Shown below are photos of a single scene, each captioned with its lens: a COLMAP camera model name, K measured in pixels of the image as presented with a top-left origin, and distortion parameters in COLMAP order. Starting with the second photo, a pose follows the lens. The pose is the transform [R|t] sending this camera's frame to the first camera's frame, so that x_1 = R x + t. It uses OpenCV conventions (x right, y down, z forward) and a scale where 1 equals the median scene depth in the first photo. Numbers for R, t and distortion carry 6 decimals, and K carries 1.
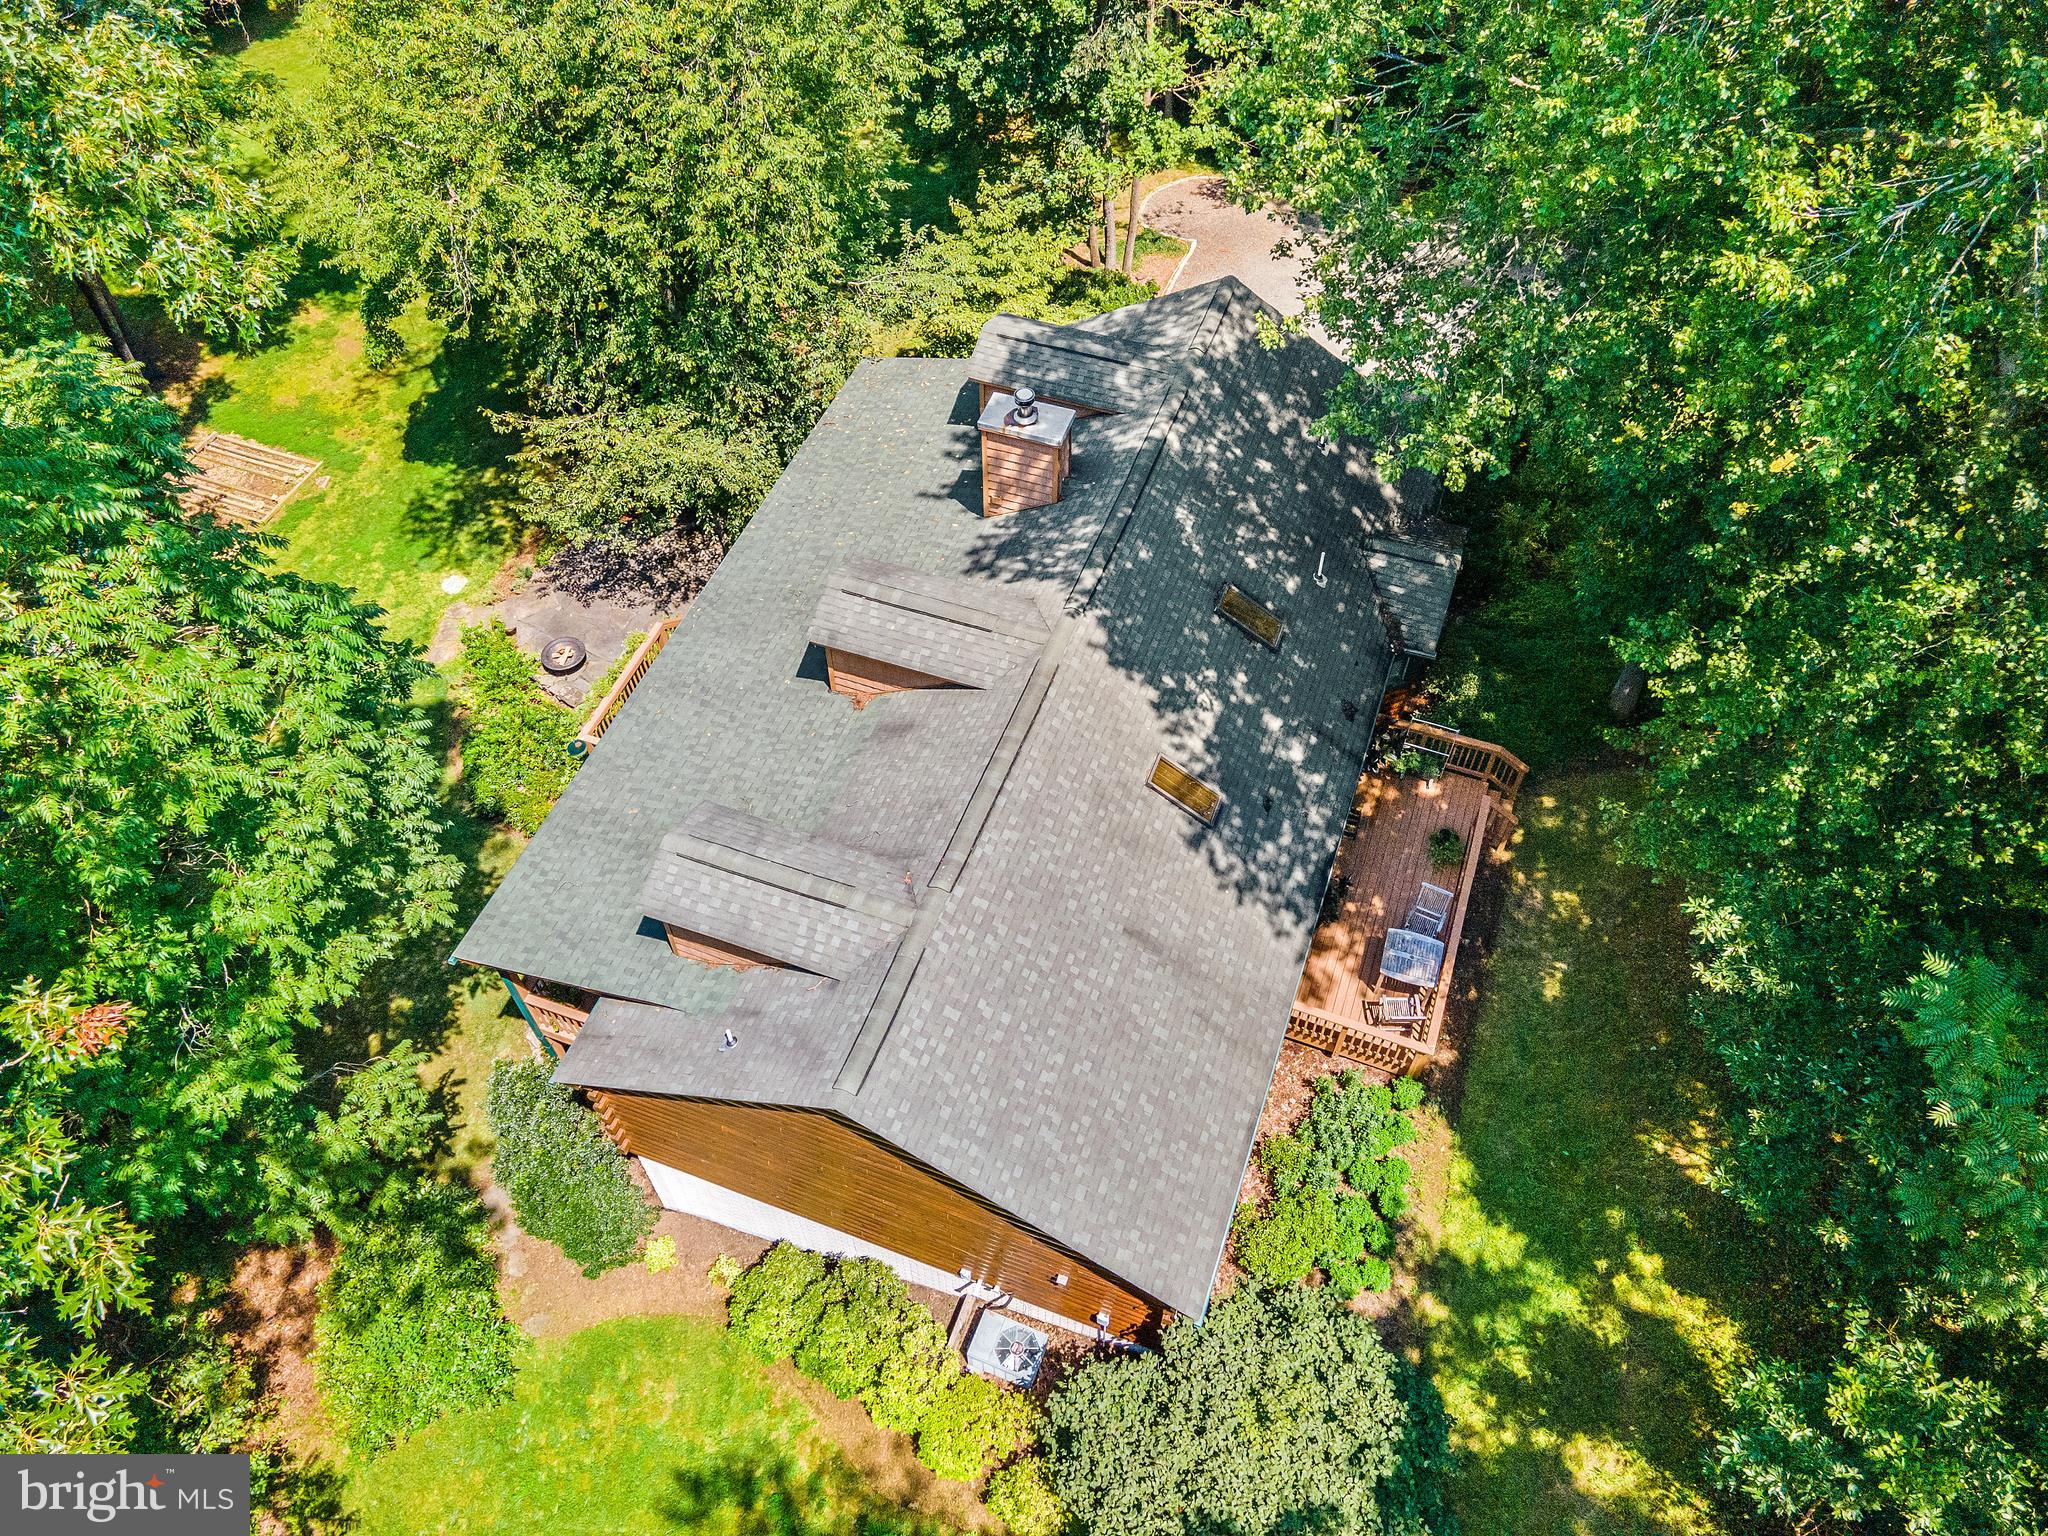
lens RADIAL K [[1481.7, 0, 1024.5], [0, 1481.7, 757.5], [0, 0, 1]] dist [0.005167, 0.004261]
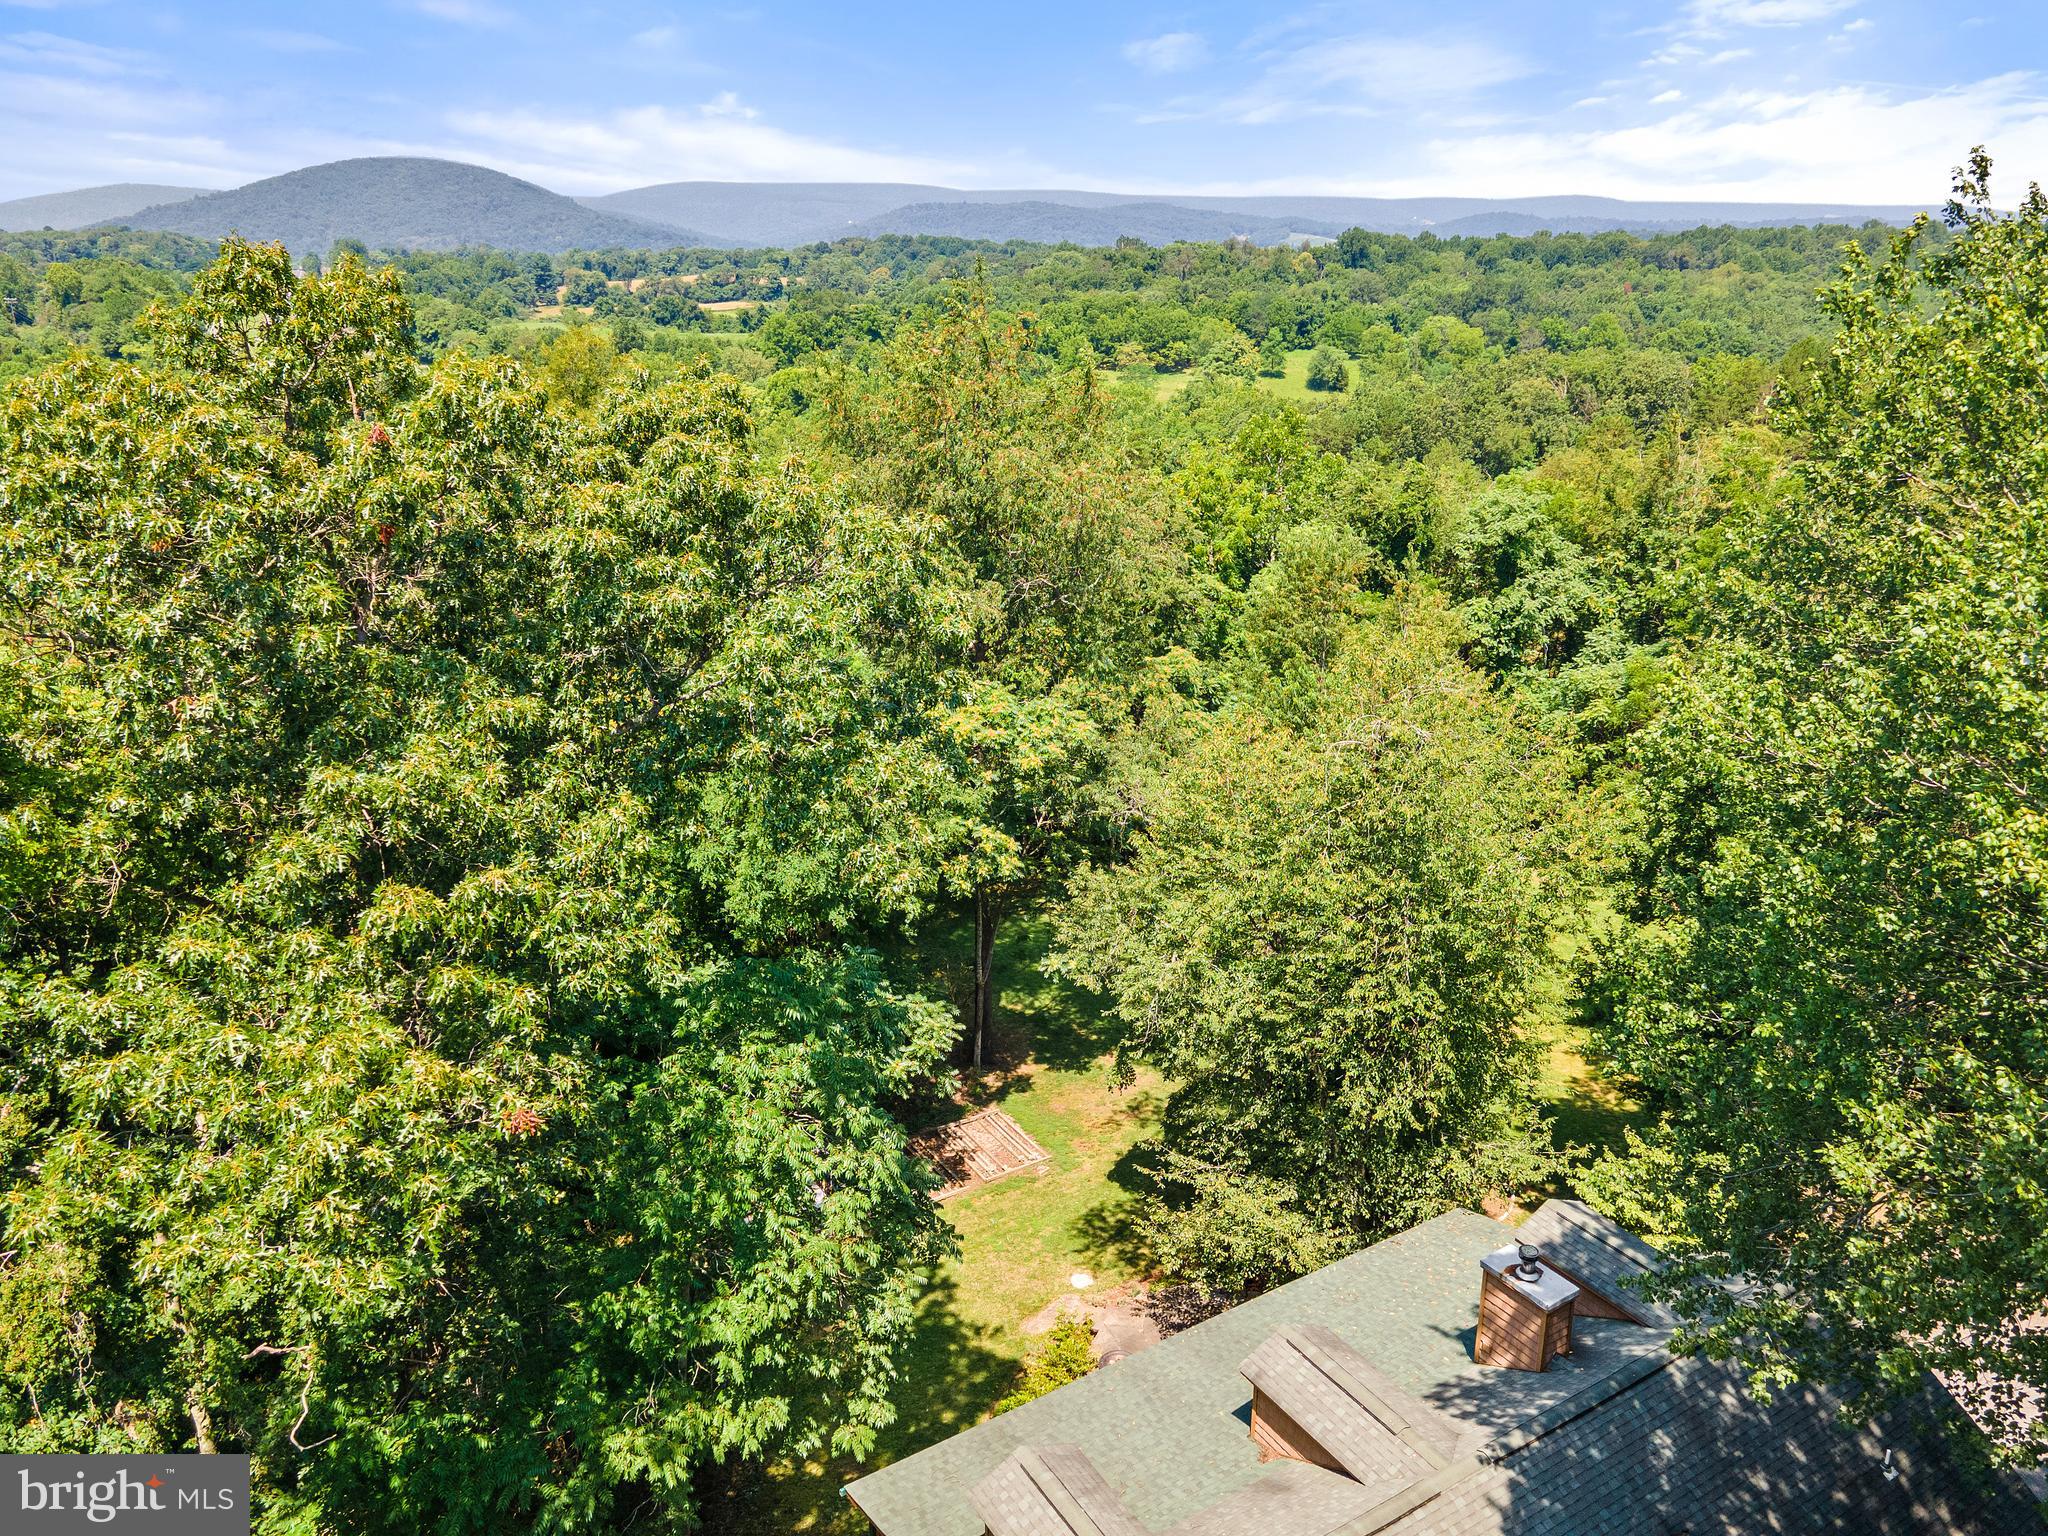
lens RADIAL K [[1481.7, 0, 1024.5], [0, 1481.7, 757.5], [0, 0, 1]] dist [0.005167, 0.004261]
pose [[0.778104, 0.180937, -0.601511, 0.285620], [-0.494374, 0.767148, -0.408752, 0.092731], [0.387490, 0.615423, 0.686372, -0.078694]]
